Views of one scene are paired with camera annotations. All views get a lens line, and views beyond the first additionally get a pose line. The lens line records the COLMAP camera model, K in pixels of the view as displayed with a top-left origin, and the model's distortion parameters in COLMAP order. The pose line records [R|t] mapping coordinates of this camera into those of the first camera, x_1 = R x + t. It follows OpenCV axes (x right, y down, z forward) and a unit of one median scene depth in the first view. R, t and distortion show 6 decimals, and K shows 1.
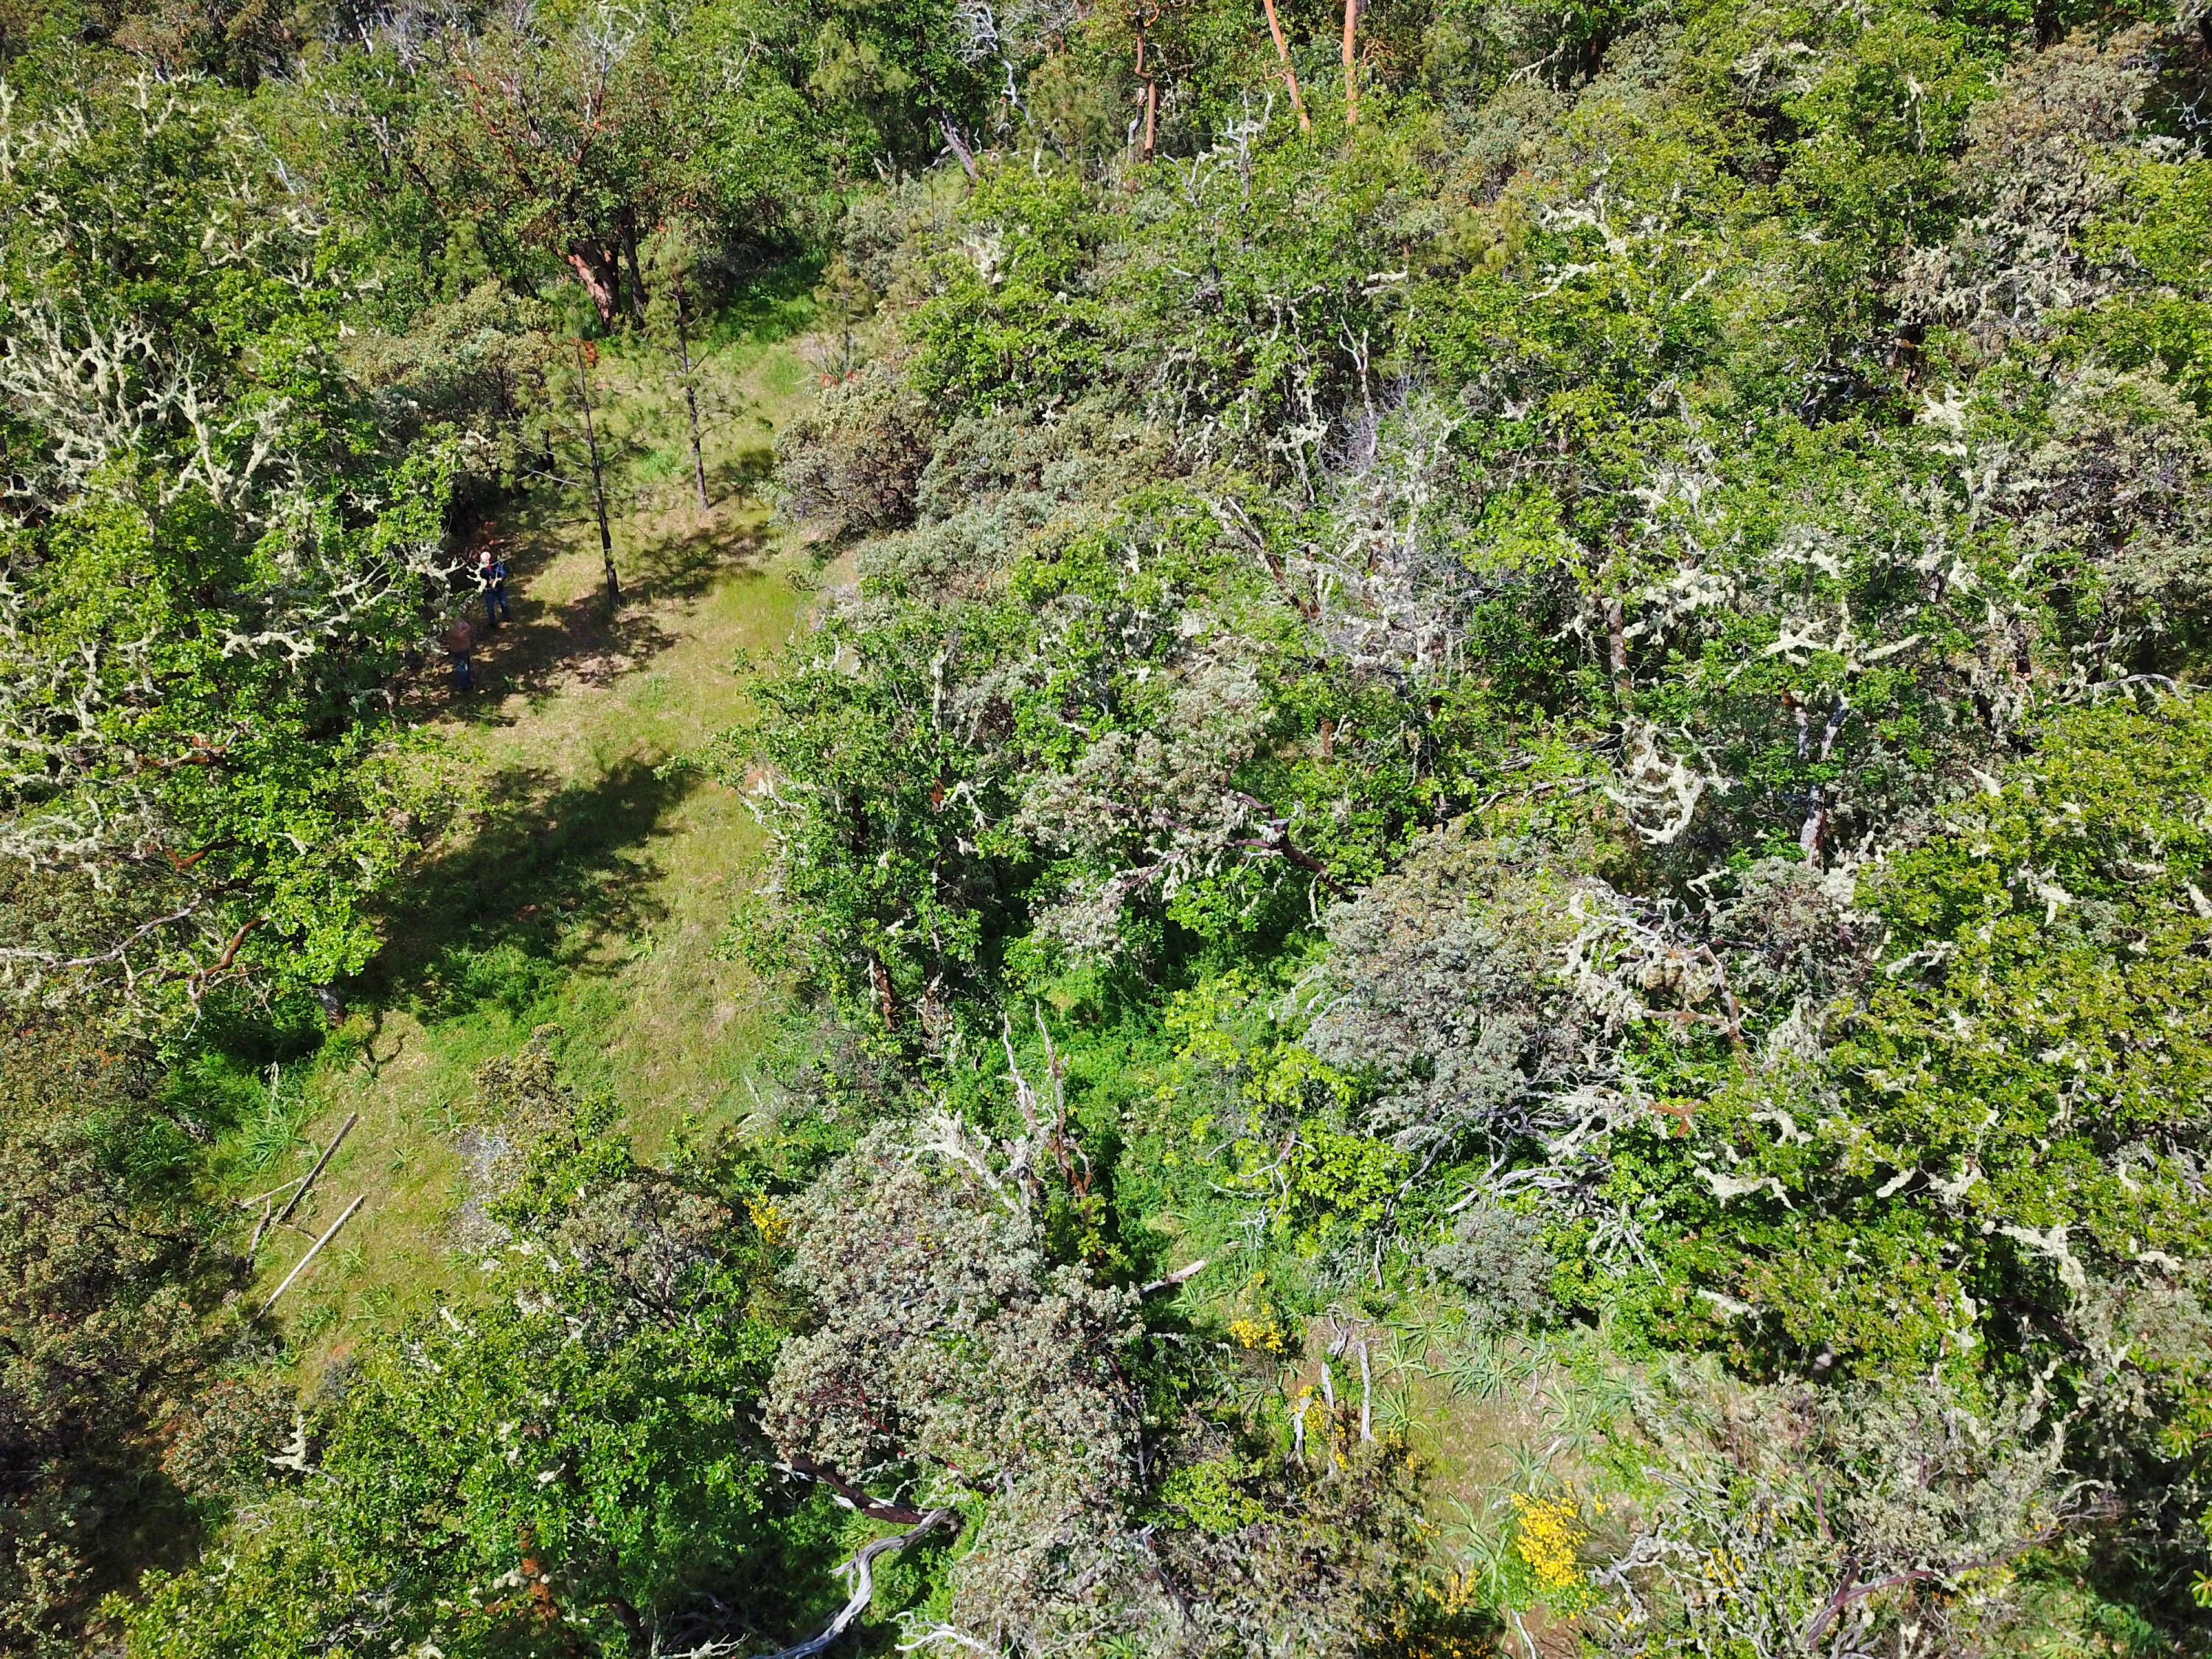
lens RADIAL K [[1677.3, 0, 1105.8], [0, 1677.3, 887.5], [0, 0, 1]] dist [0.026626, -0.035734]
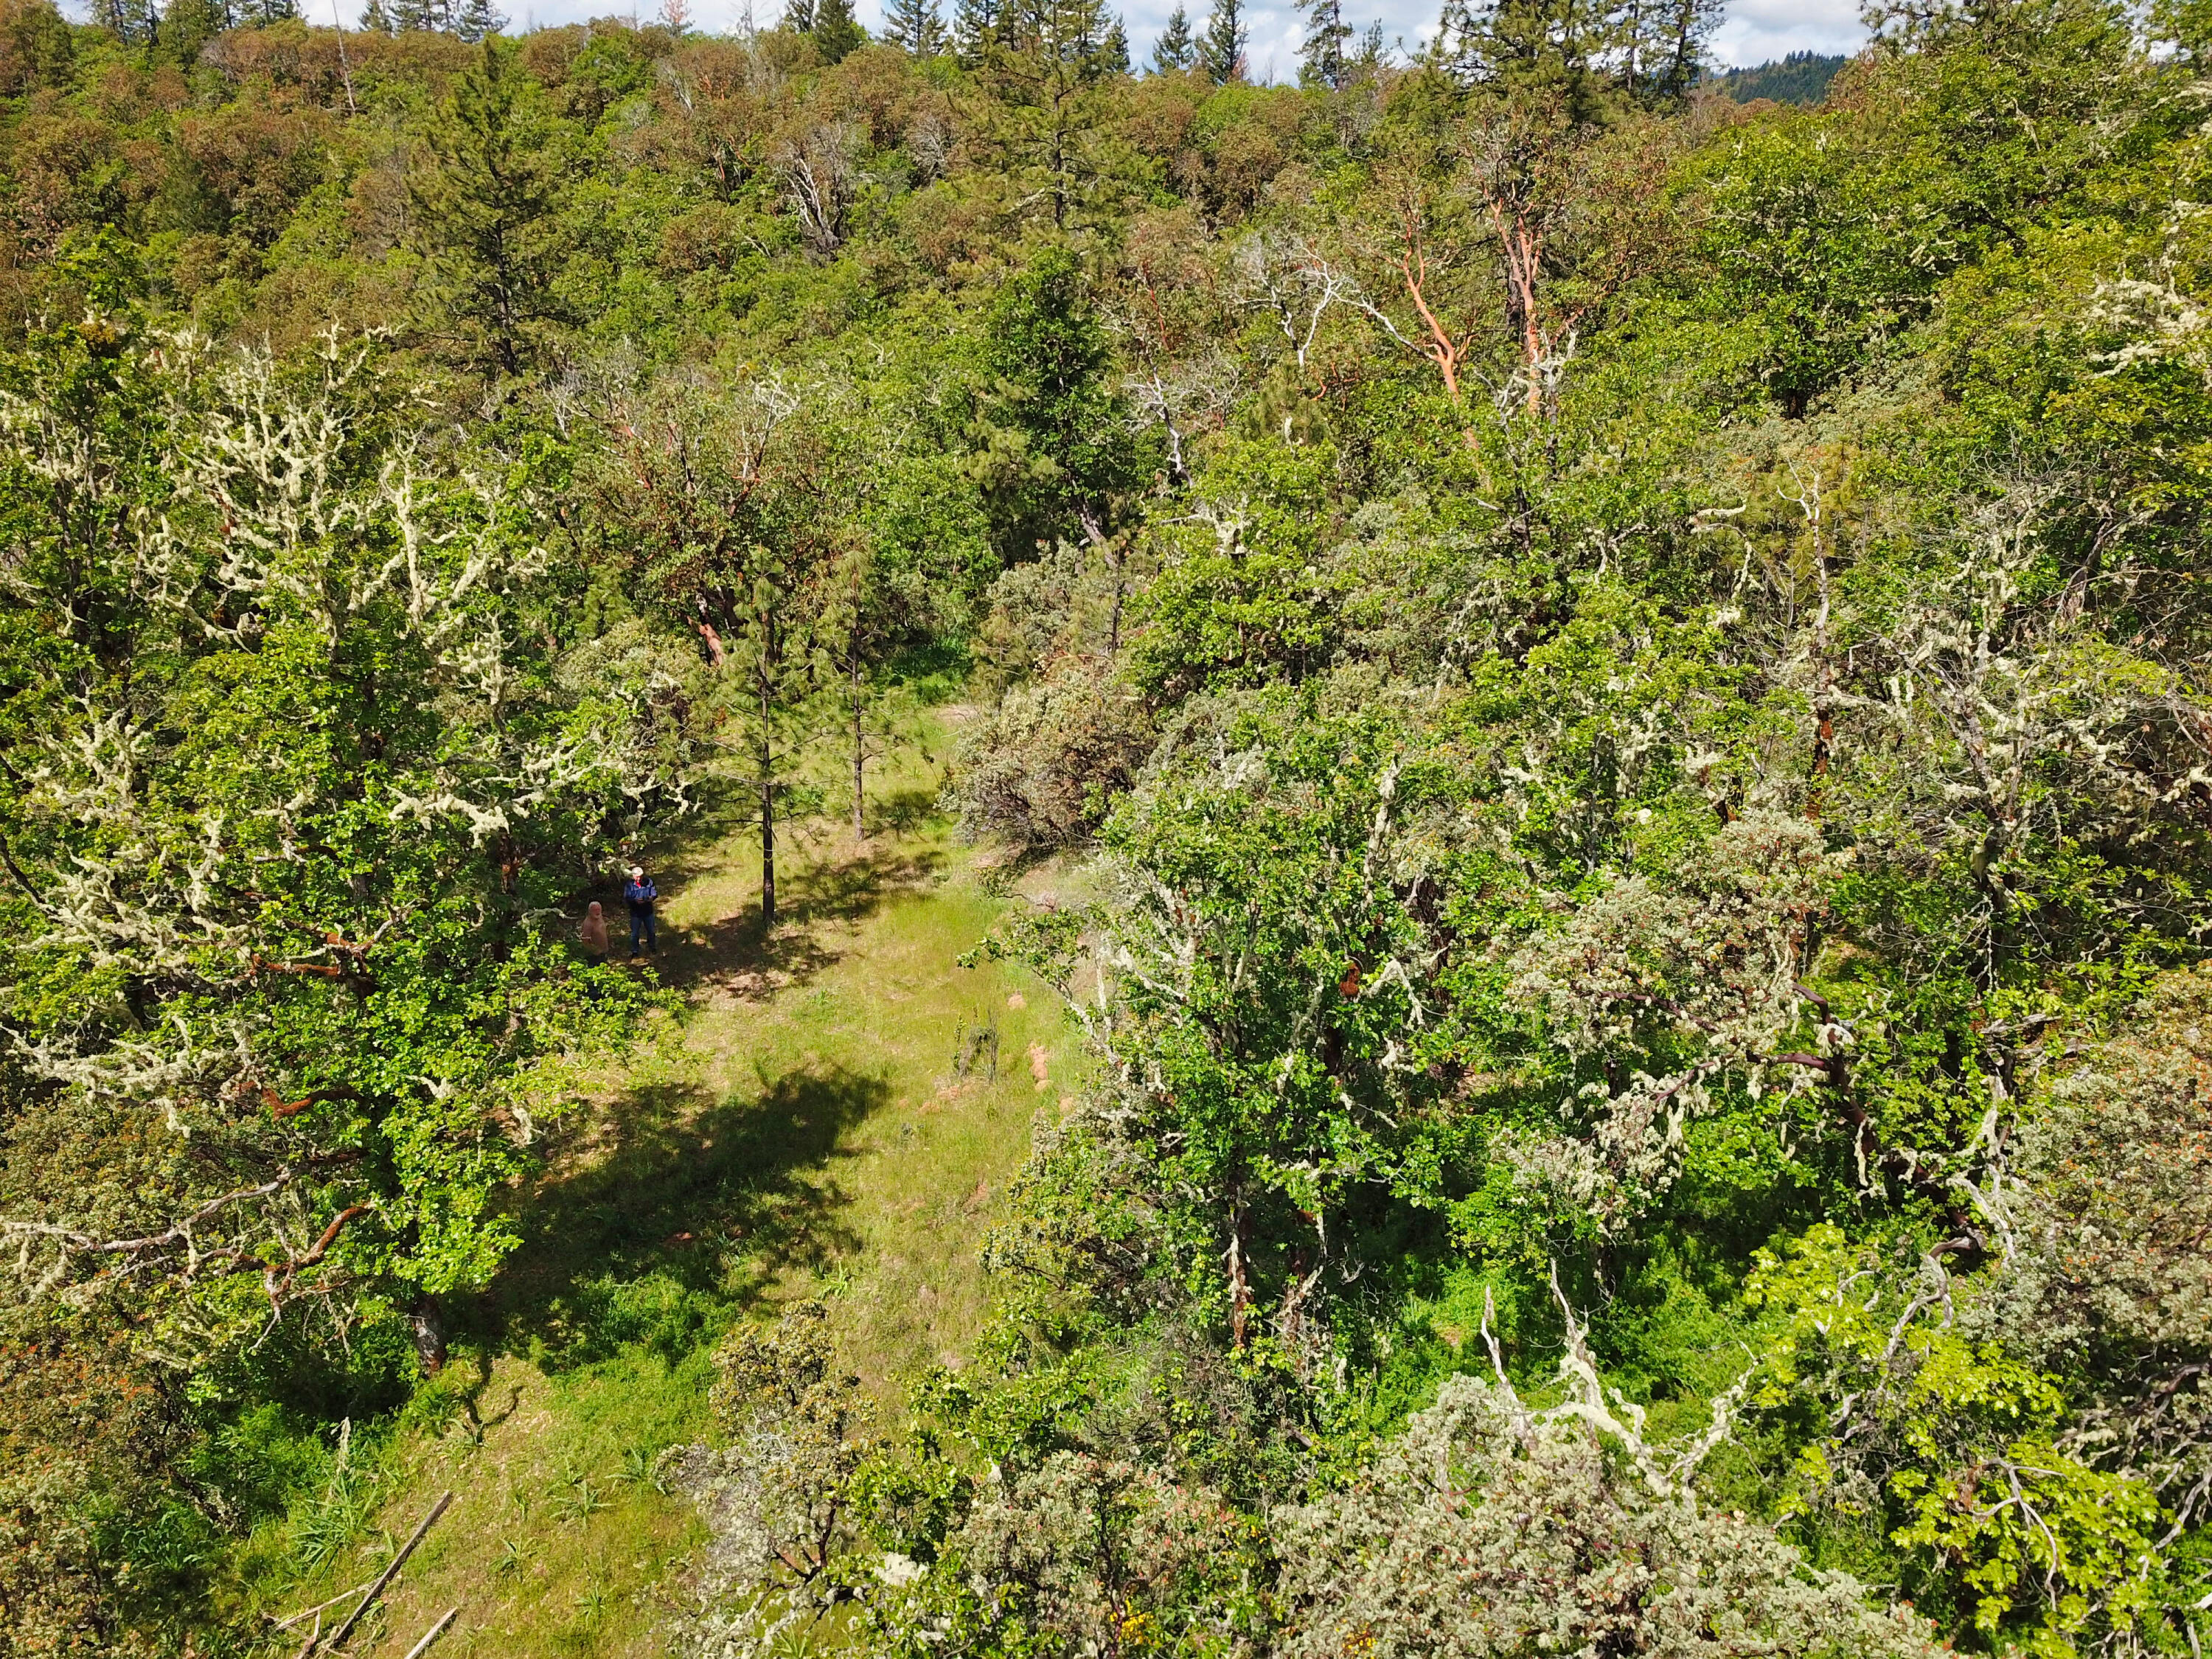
lens RADIAL K [[1698.3, 0, 1051.3], [0, 1698.3, 880.3], [0, 0, 1]] dist [0.039178, -0.053381]
pose [[0.999587, 0.006853, -0.027892, -0.155946], [-0.015057, 0.952012, -0.305690, 0.095020], [0.024459, 0.305984, 0.951722, 0.214373]]
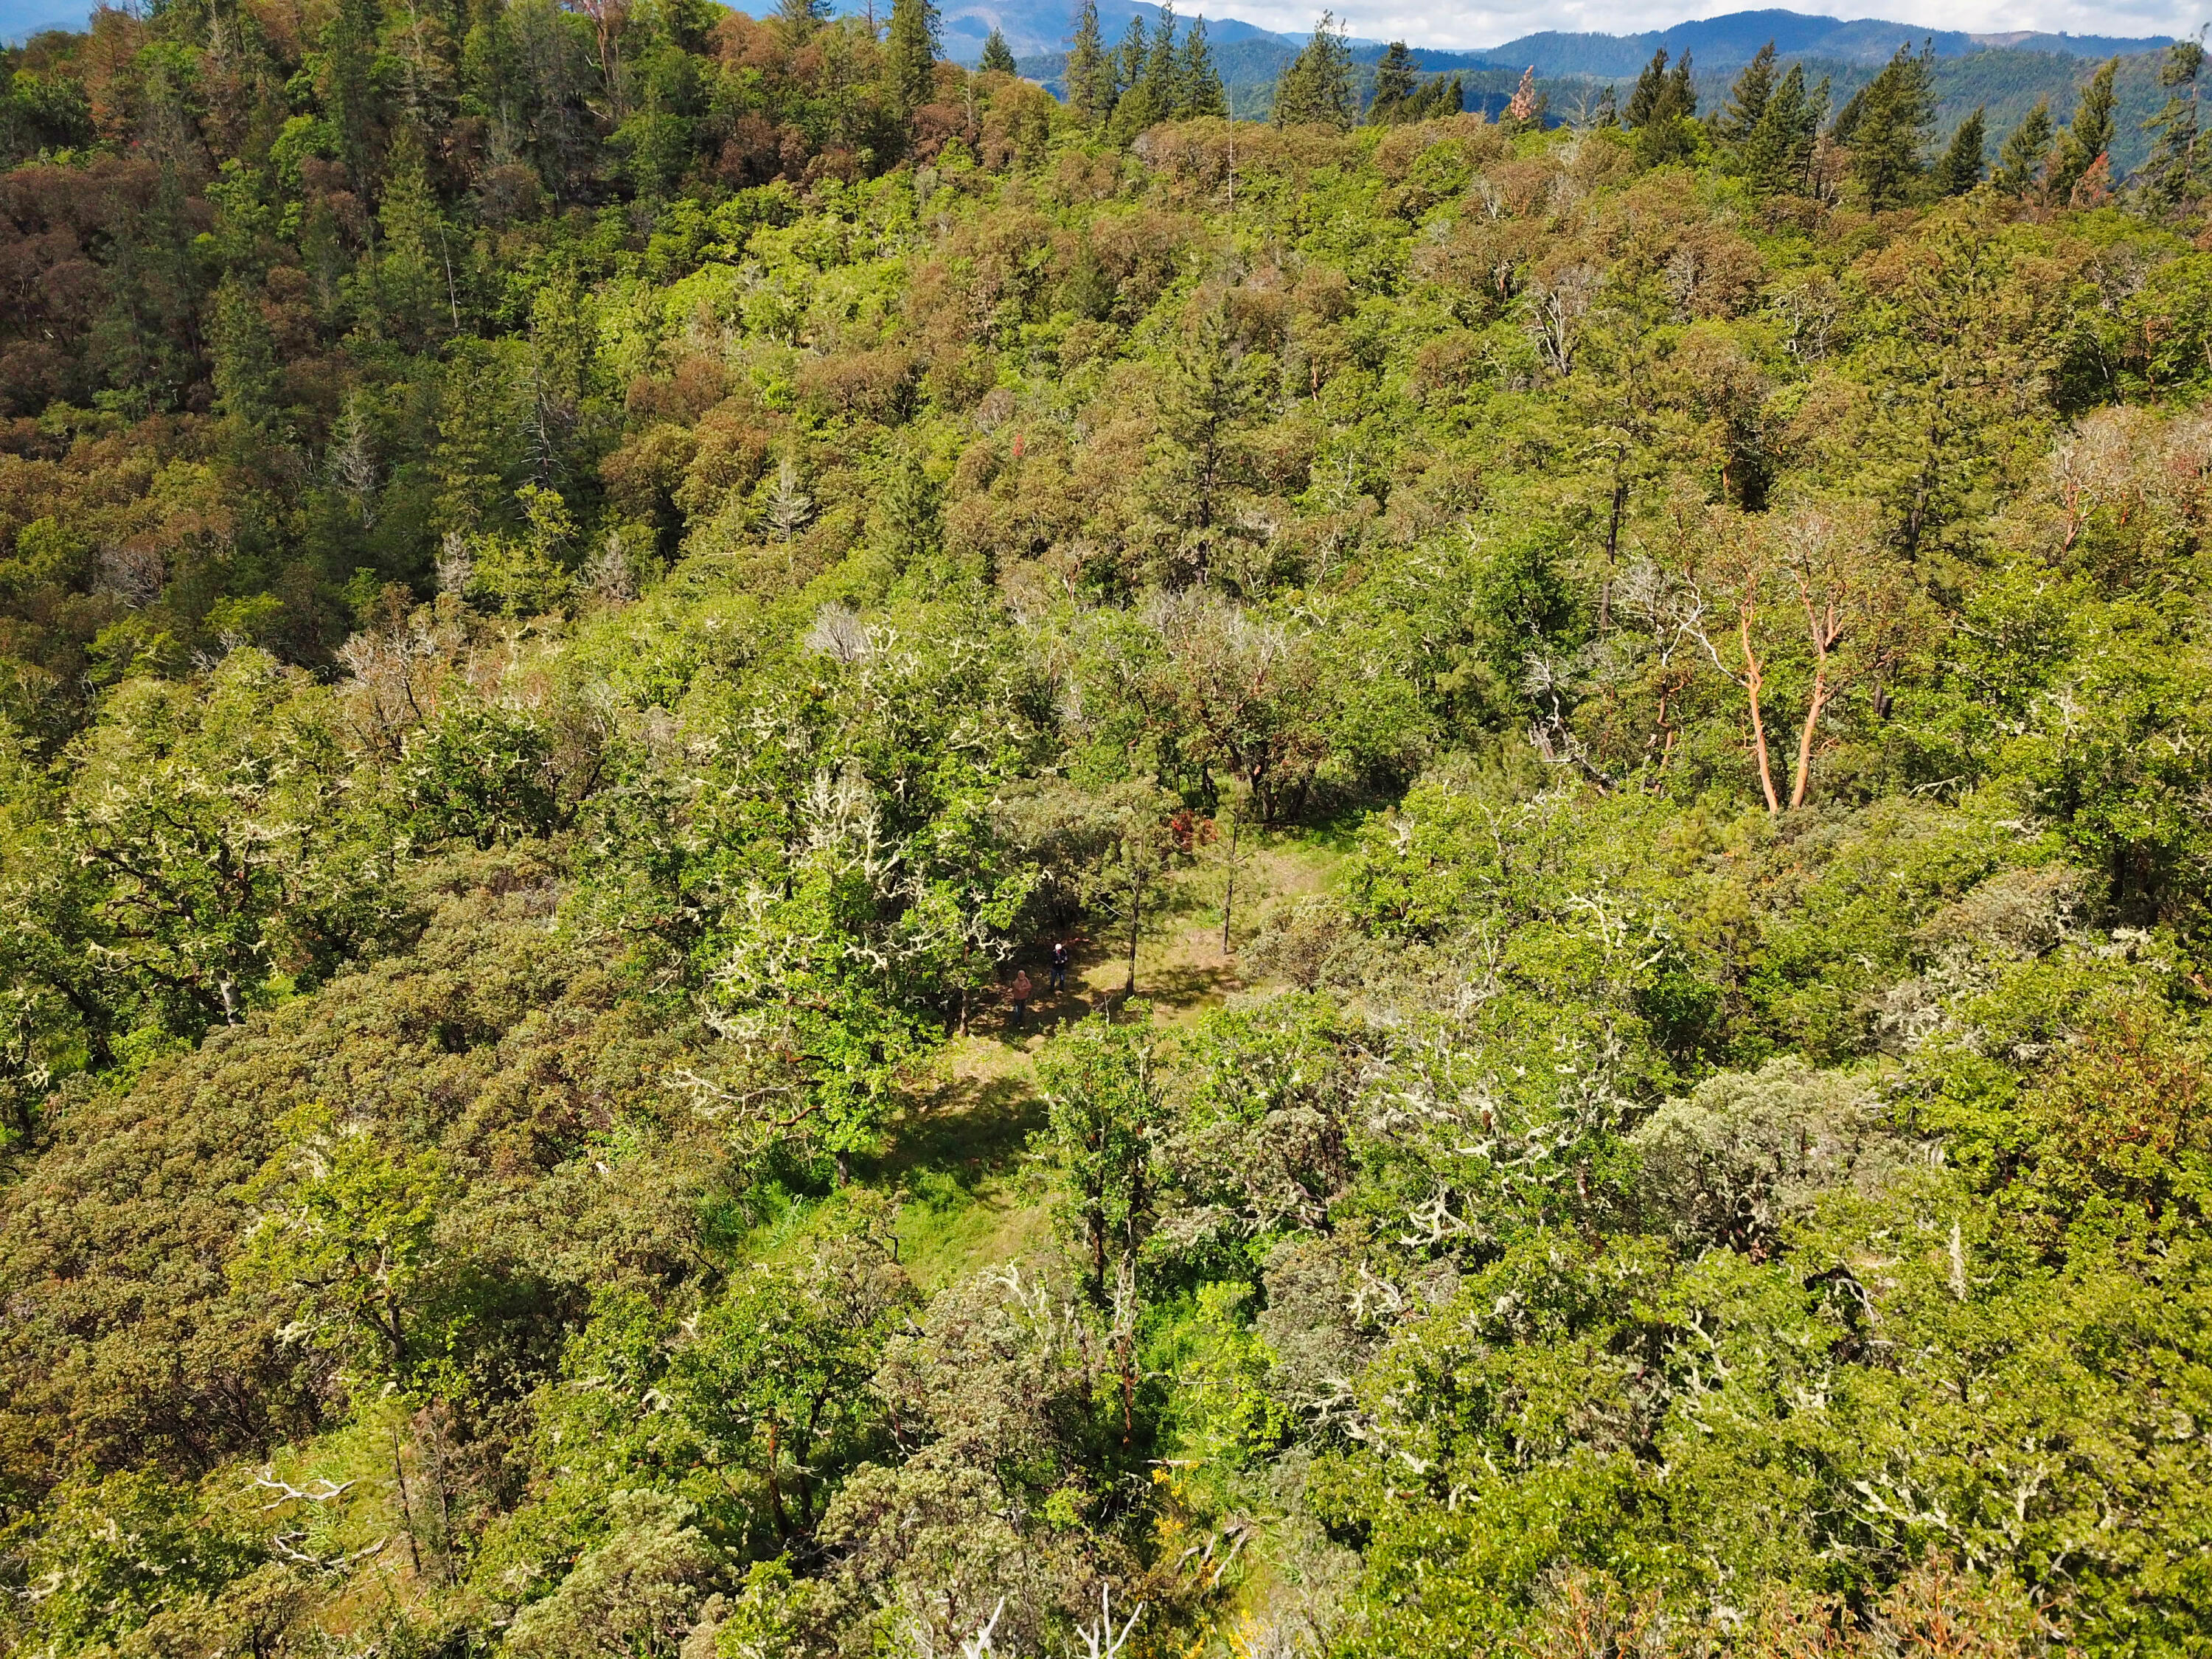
lens RADIAL K [[1721.1, 0, 1048.3], [0, 1721.1, 838.6], [0, 0, 1]] dist [0.032483, -0.004648]
pose [[0.854071, 0.214512, -0.473865, 0.415972], [-0.343117, 0.917030, -0.203289, 0.041075], [0.390940, 0.336214, 0.856811, -0.450435]]
